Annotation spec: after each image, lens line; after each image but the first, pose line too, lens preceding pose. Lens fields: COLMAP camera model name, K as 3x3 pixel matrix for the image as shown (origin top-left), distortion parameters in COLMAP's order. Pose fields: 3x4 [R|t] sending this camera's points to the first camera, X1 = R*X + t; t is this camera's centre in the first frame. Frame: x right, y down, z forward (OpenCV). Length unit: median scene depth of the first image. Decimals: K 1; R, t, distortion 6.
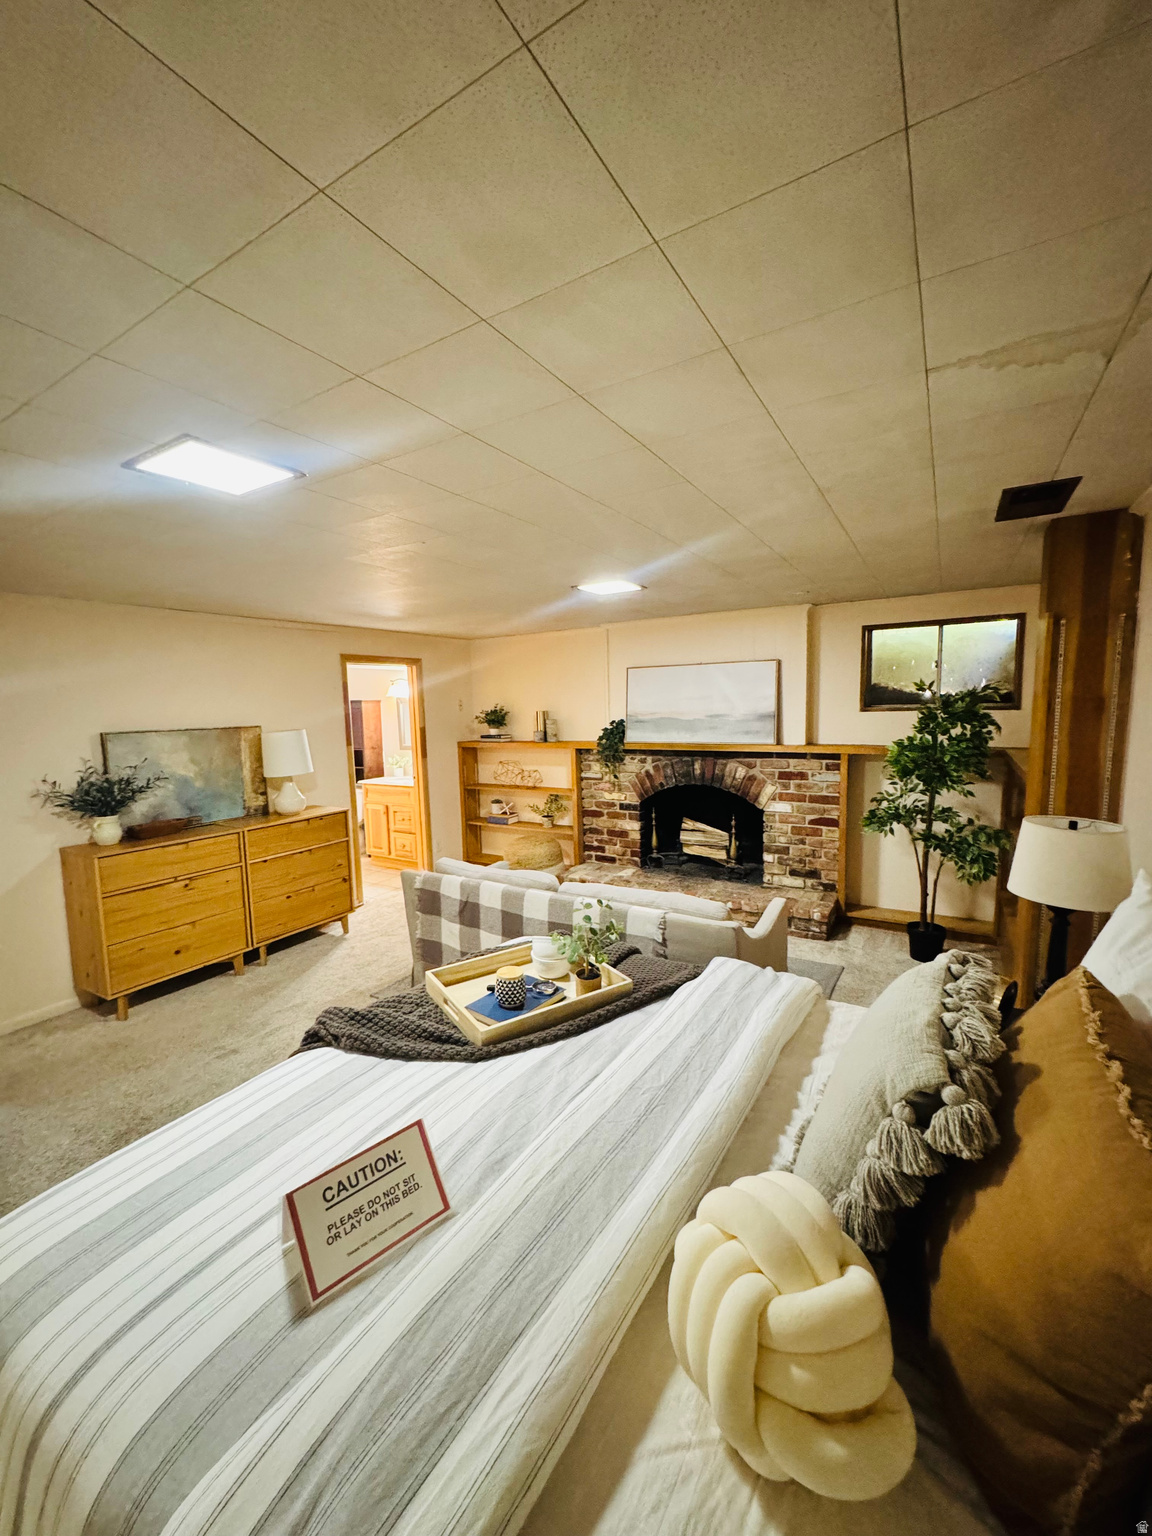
lens RADIAL K [[614.7, 0, 577.8], [0, 614.7, 767.1], [0, 0, 1]] dist [-0.001696, 0.000330]
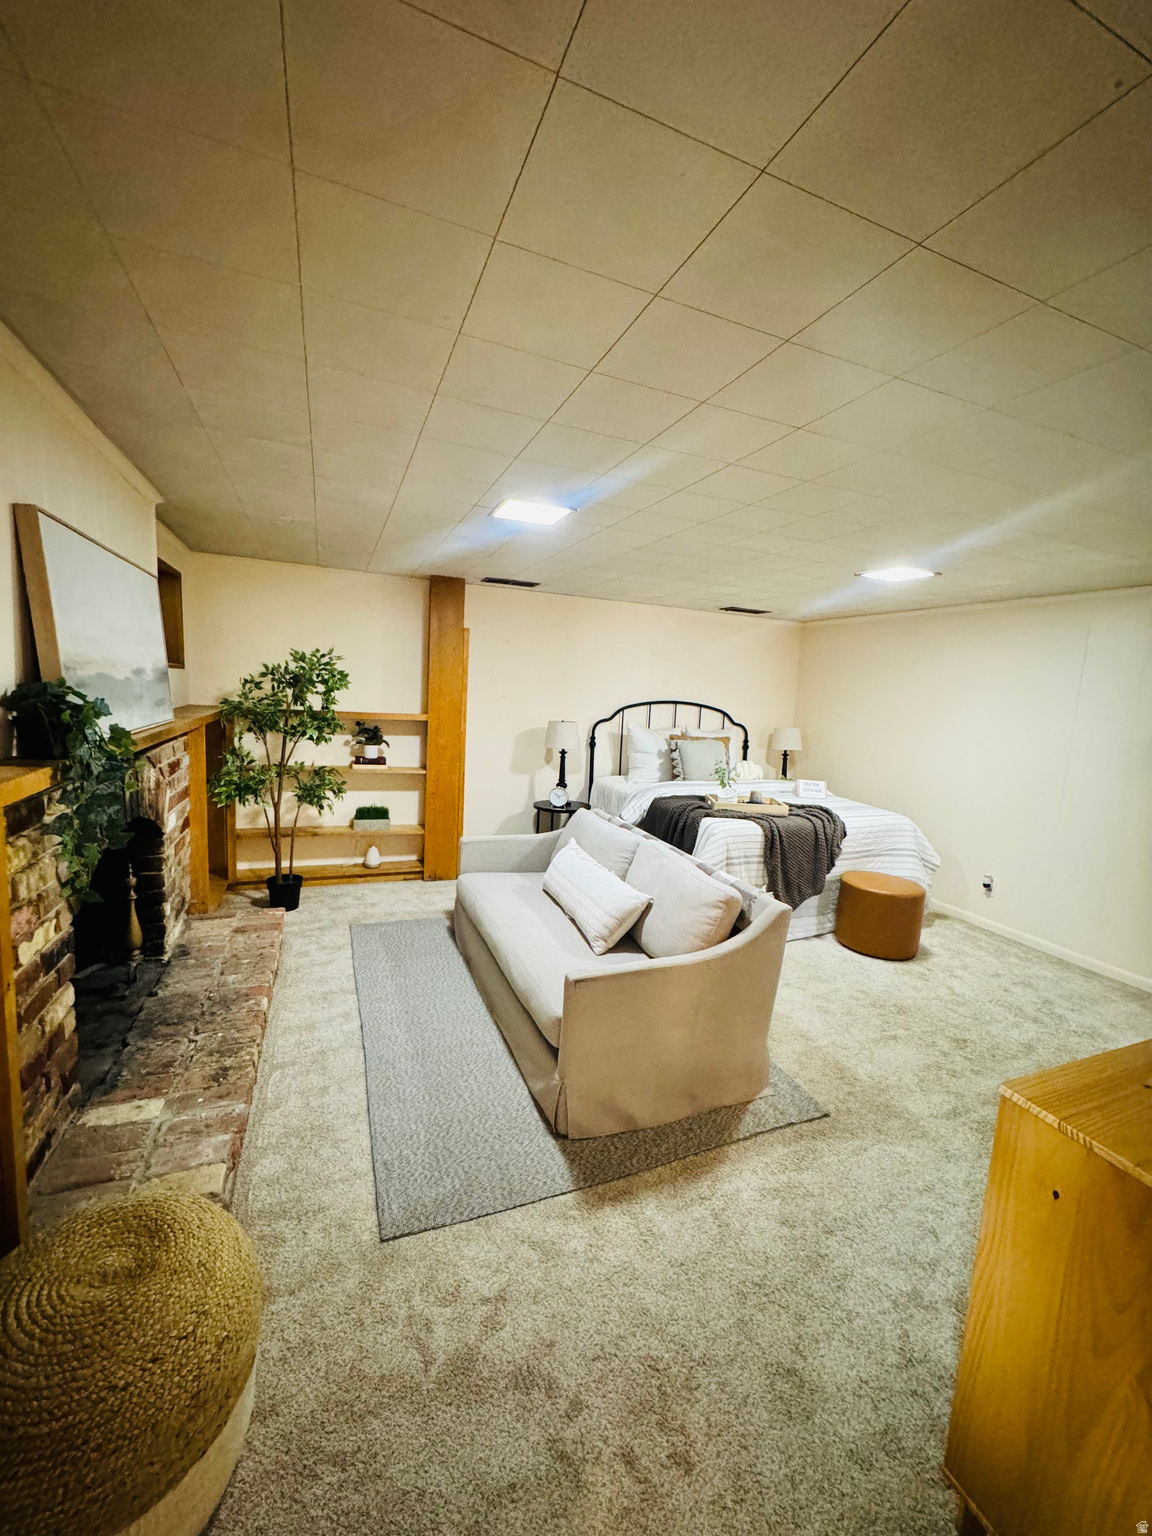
lens RADIAL K [[614.7, 0, 577.8], [0, 614.7, 767.1], [0, 0, 1]] dist [-0.001696, 0.000330]
pose [[-0.805167, -0.098493, 0.584812, -0.326209], [0.019268, 0.981247, 0.191789, -0.088935], [-0.592735, 0.165690, -0.788170, 1.124532]]
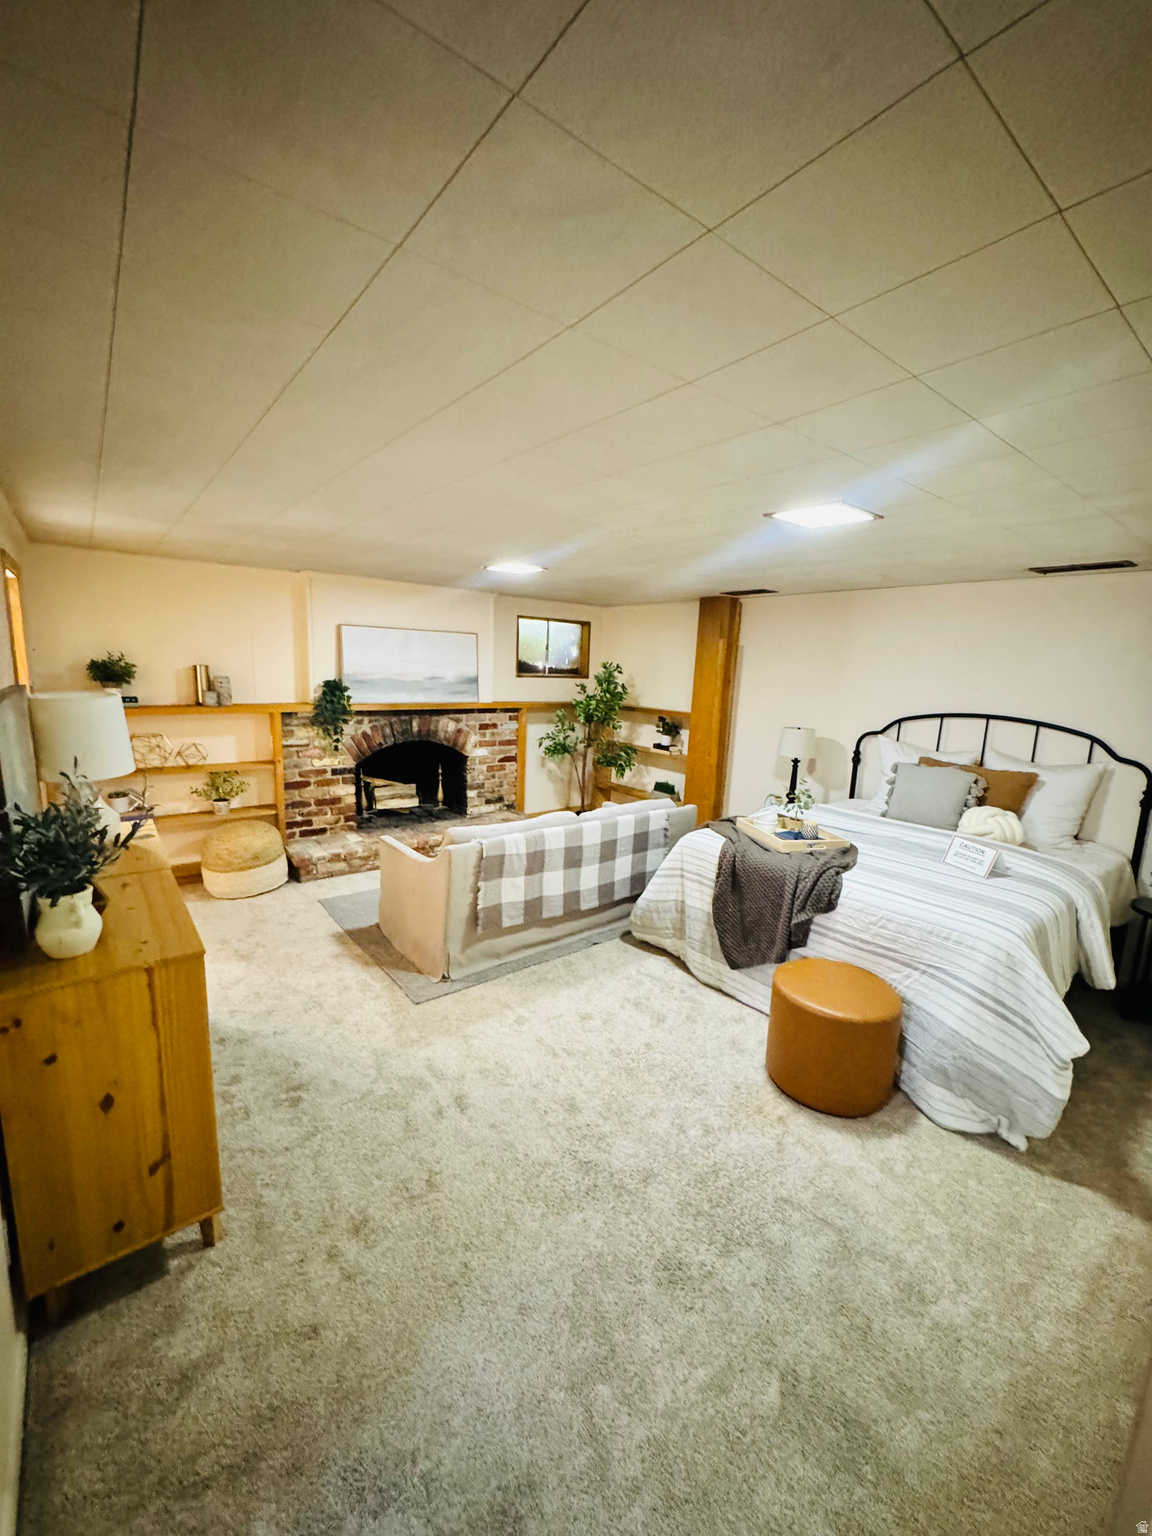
lens RADIAL K [[614.7, 0, 577.8], [0, 614.7, 767.1], [0, 0, 1]] dist [-0.001696, 0.000330]
pose [[0.341215, -0.122233, 0.932004, -0.711866], [0.045093, 0.992496, 0.113657, -0.035165], [-0.938903, 0.003246, 0.344166, 0.342545]]
